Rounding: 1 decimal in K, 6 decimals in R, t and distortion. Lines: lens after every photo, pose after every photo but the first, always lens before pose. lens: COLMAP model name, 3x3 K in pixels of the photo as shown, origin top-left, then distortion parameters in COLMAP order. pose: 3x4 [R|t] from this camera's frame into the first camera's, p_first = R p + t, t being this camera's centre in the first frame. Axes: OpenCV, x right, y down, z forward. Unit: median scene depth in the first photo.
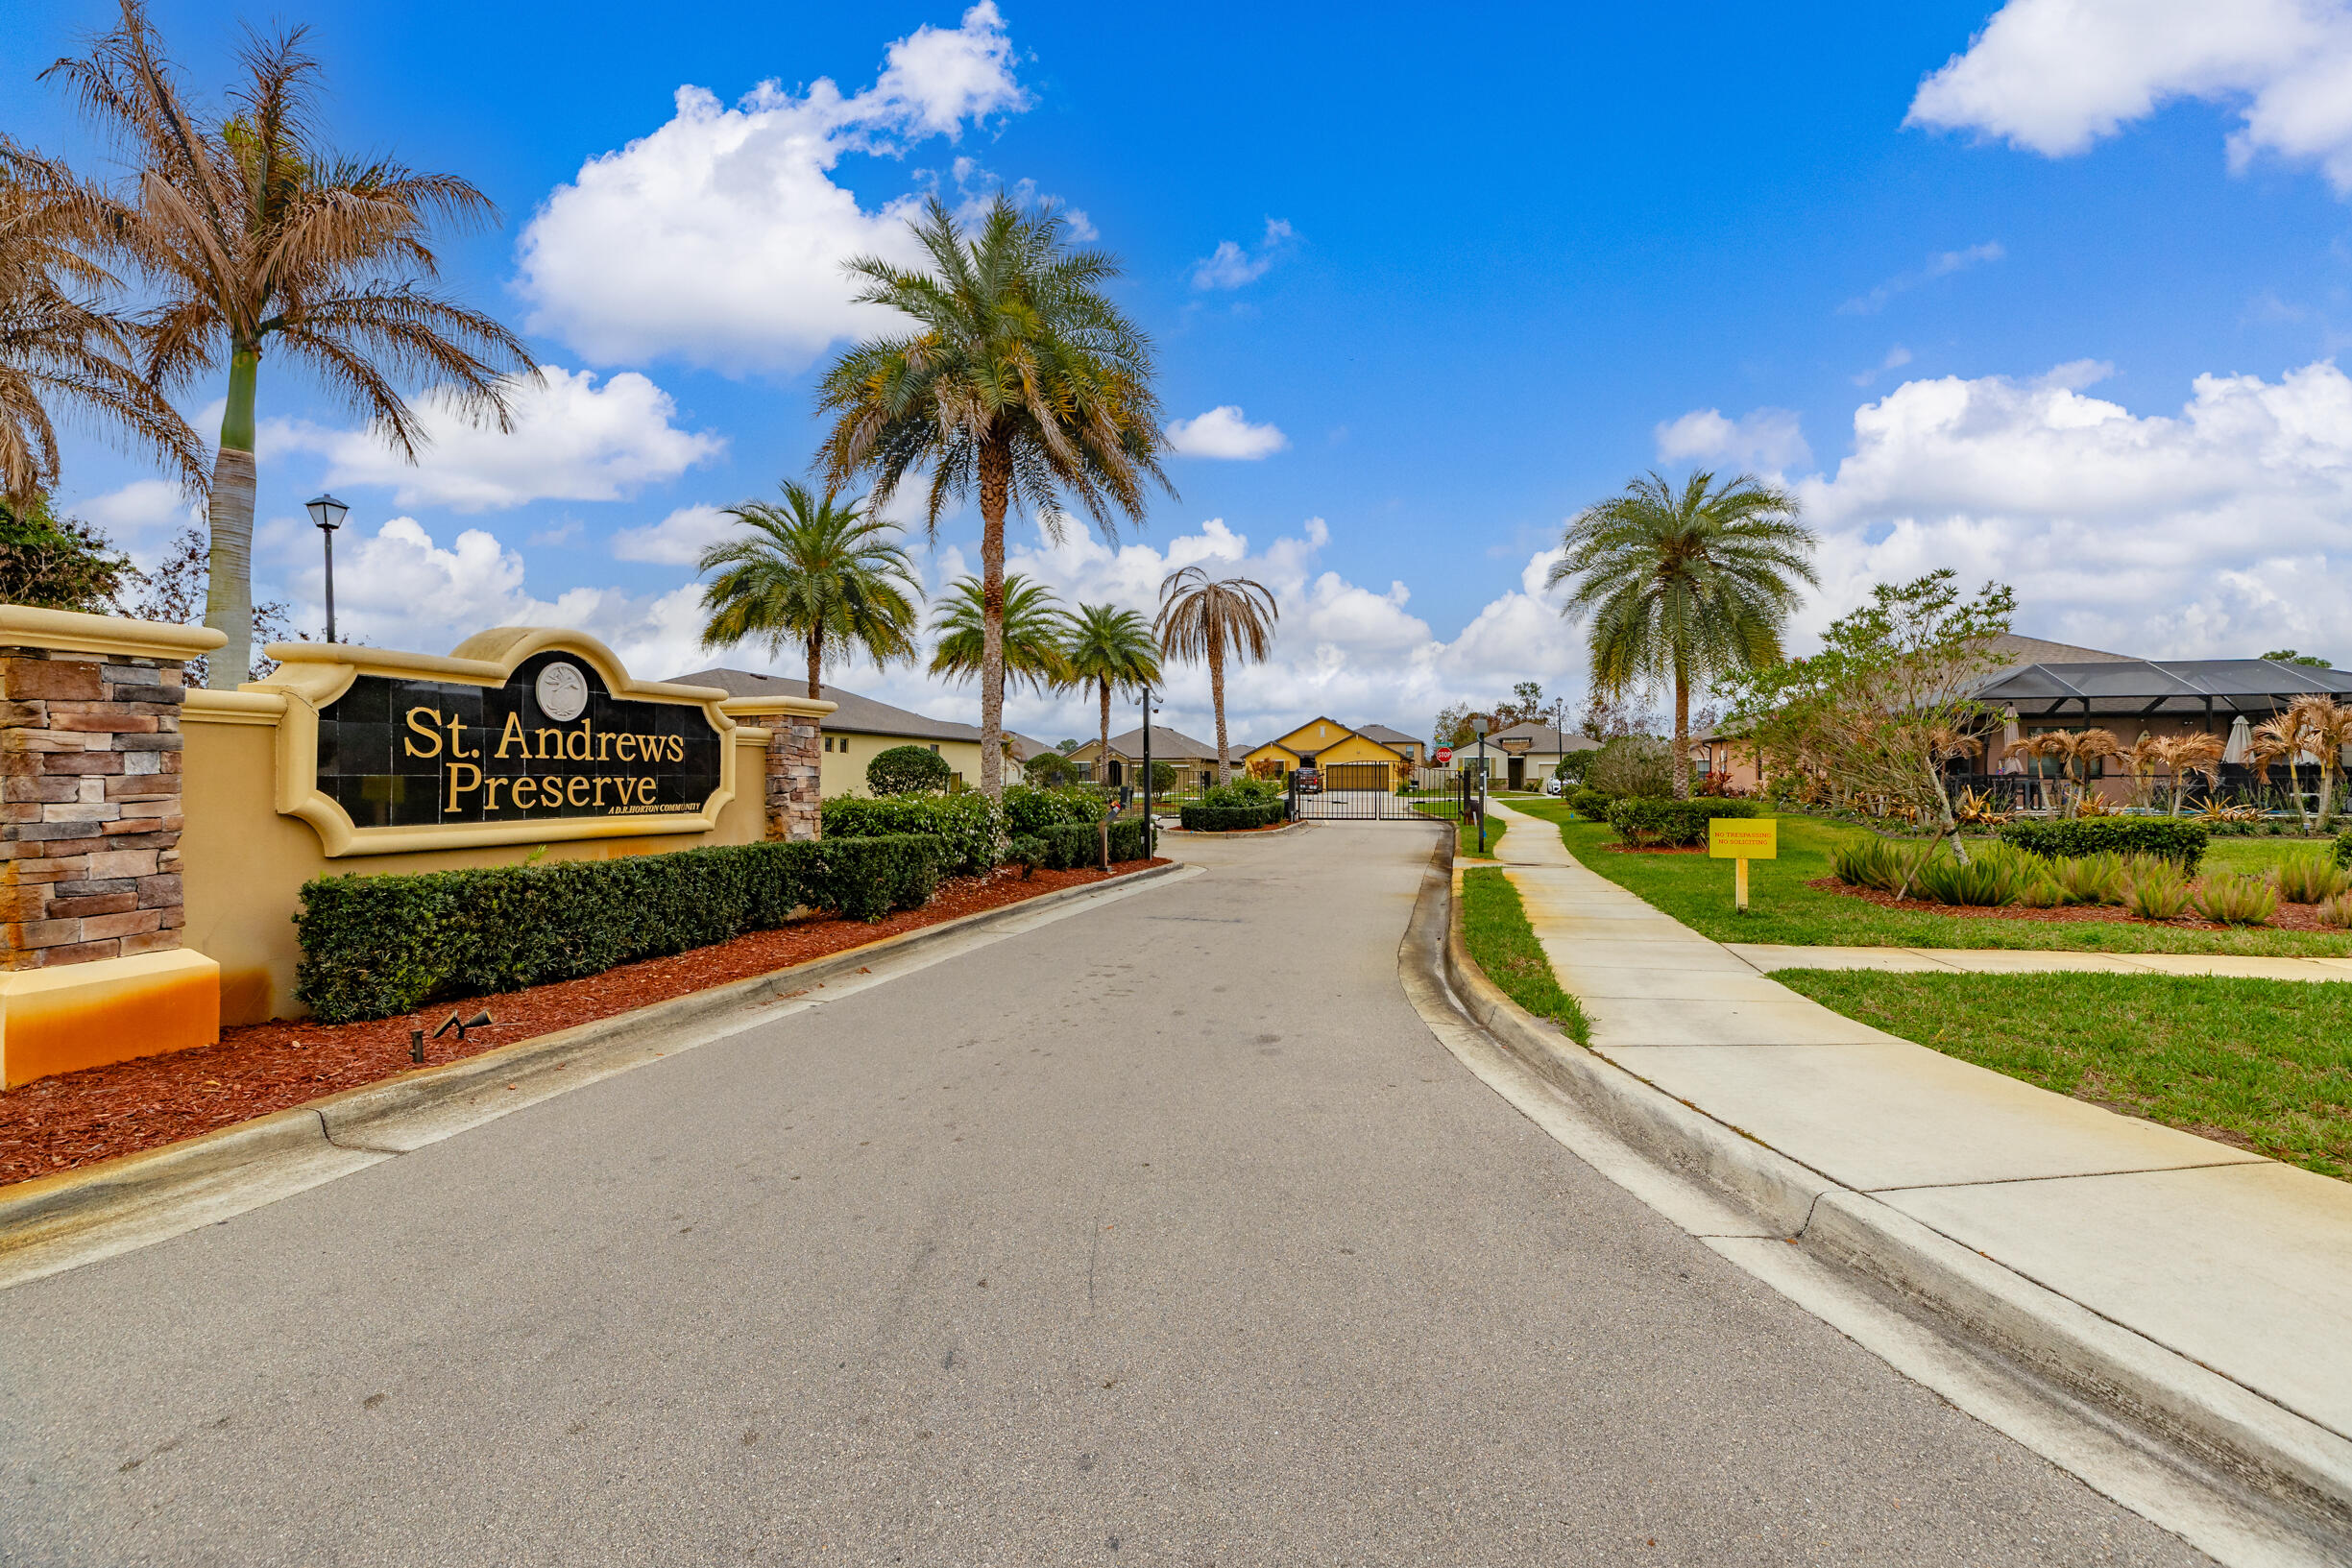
lens RADIAL K [[1084.8, 0, 1186.0], [0, 1084.8, 778.2], [0, 0, 1]] dist [-0.042499, 0.013696]
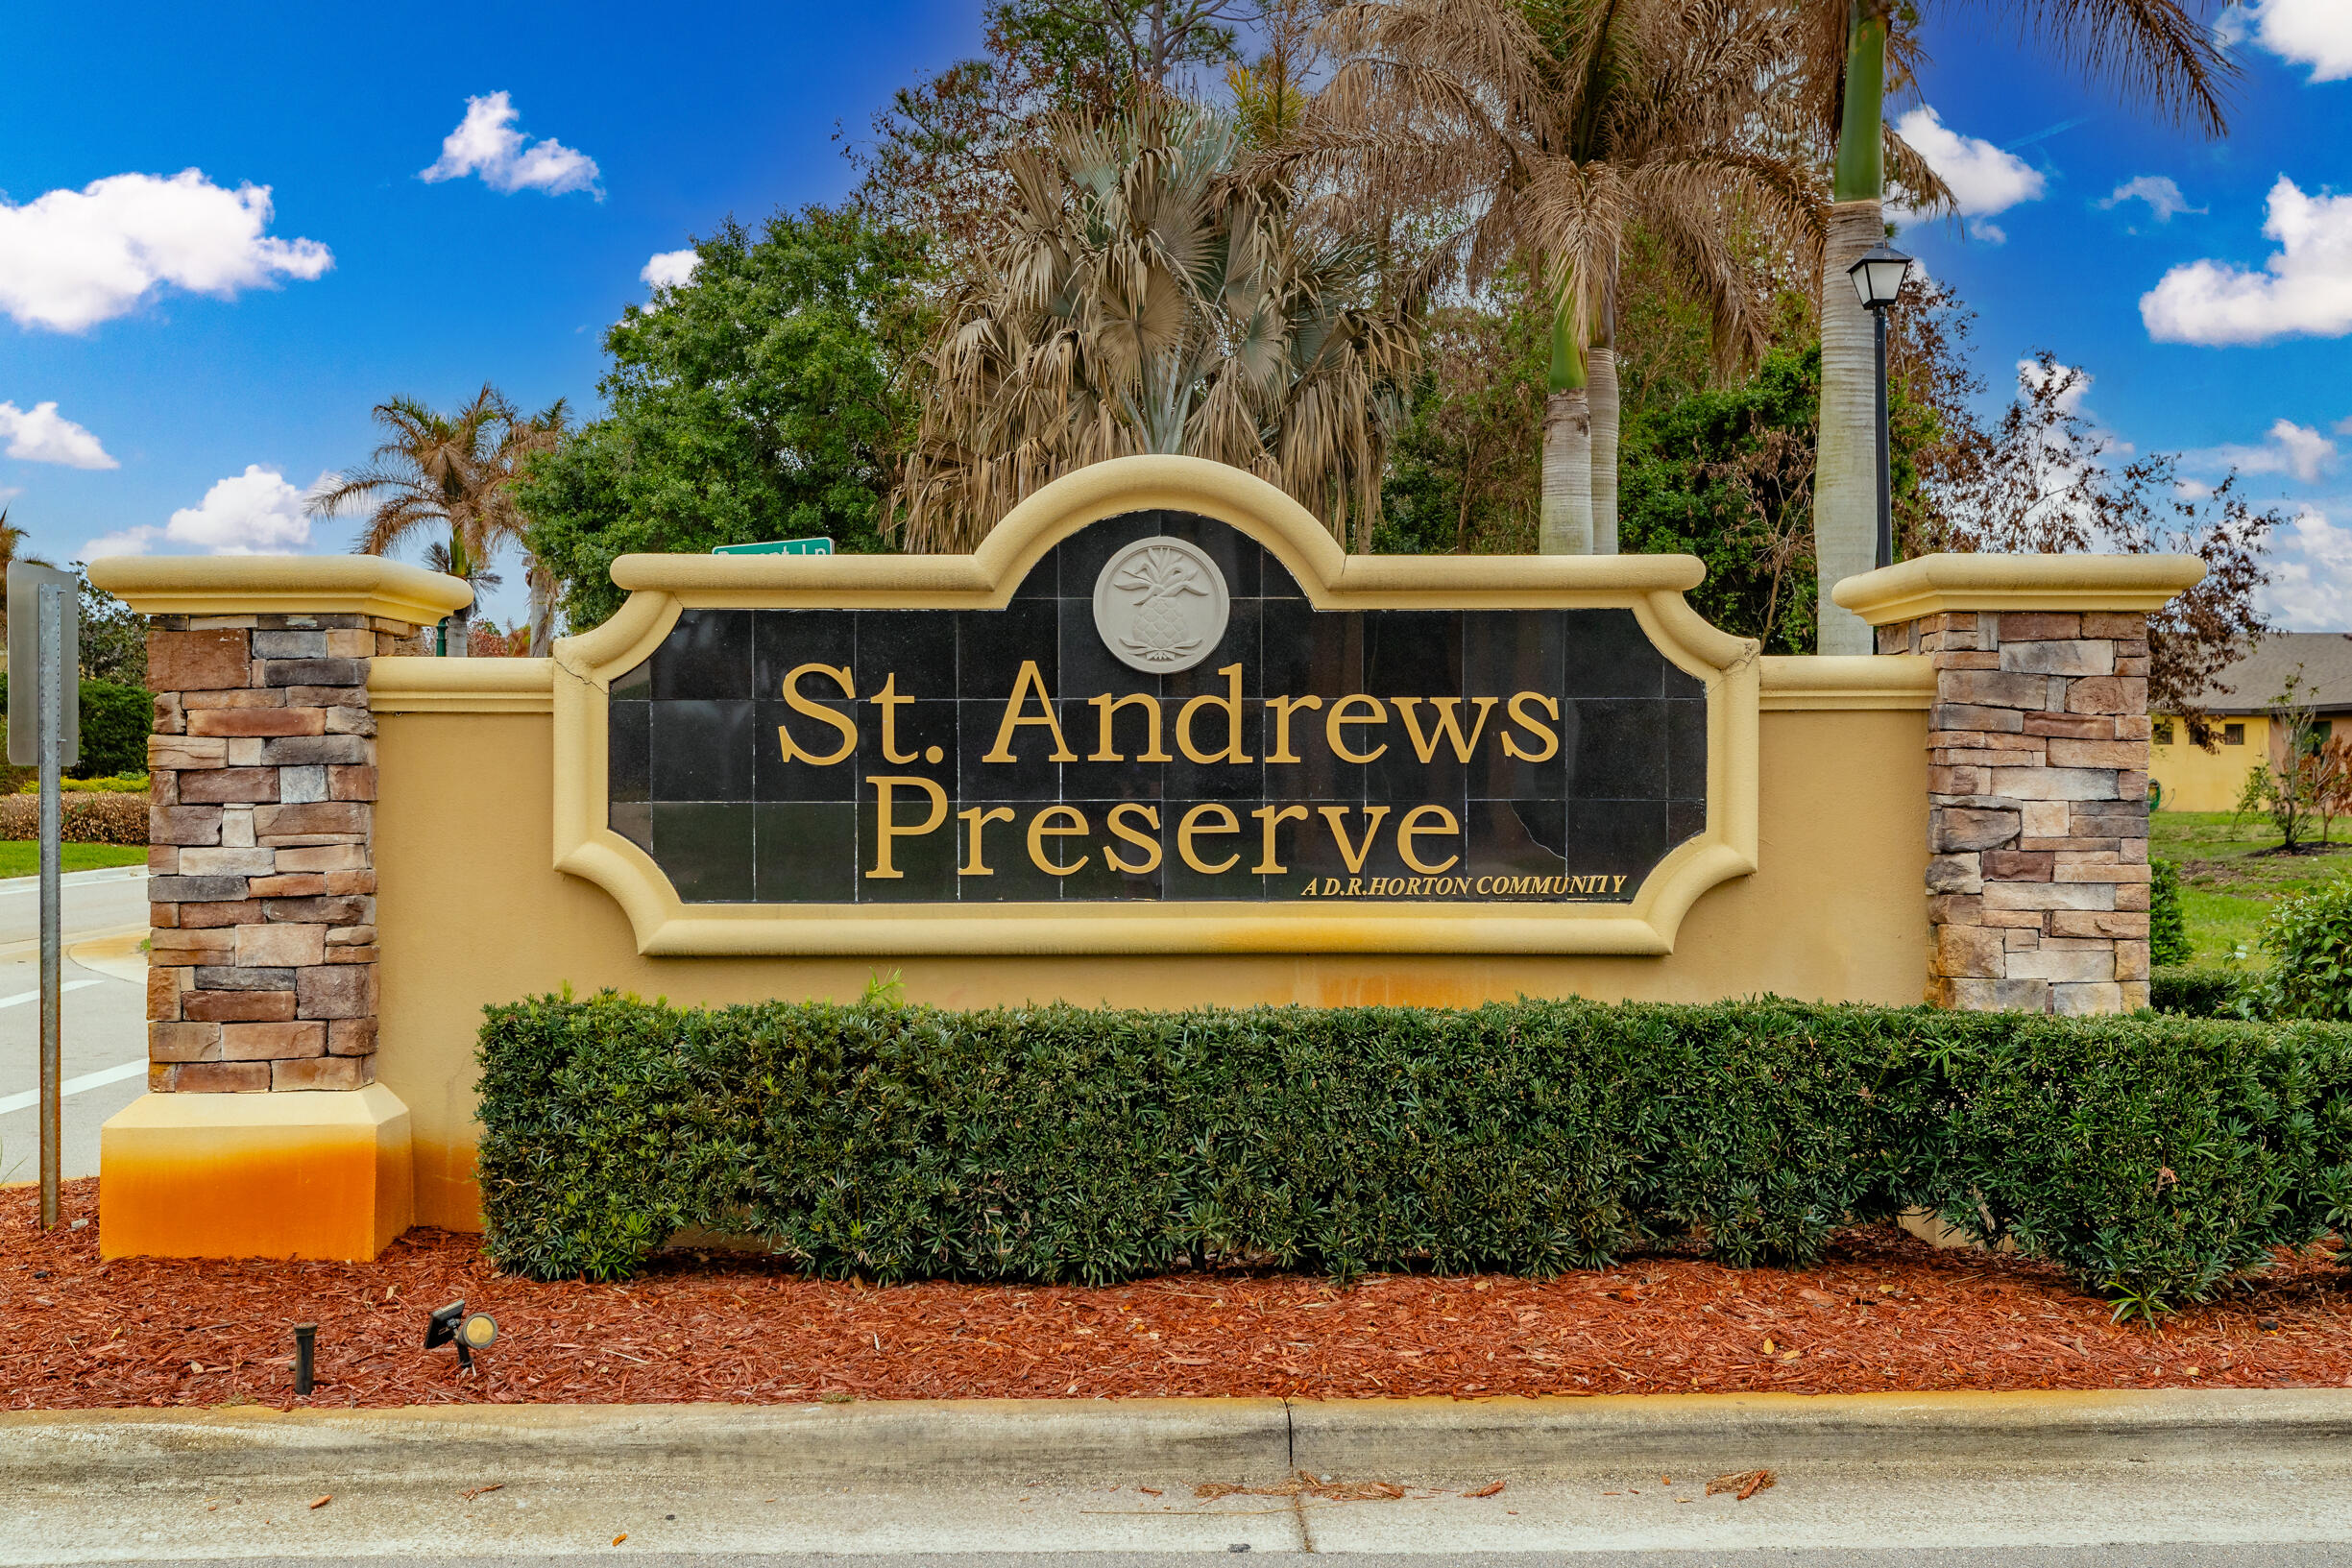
lens RADIAL K [[2079.1, 0, 1176.0], [0, 2079.1, 784.0], [0, 0, 1]] dist [-0.003912, 0.000574]
pose [[0.260439, 0.001649, -0.965489, 0.230550], [0.001356, 0.999997, 0.002073, -0.011565], [0.965489, -0.001849, 0.260436, 0.831470]]
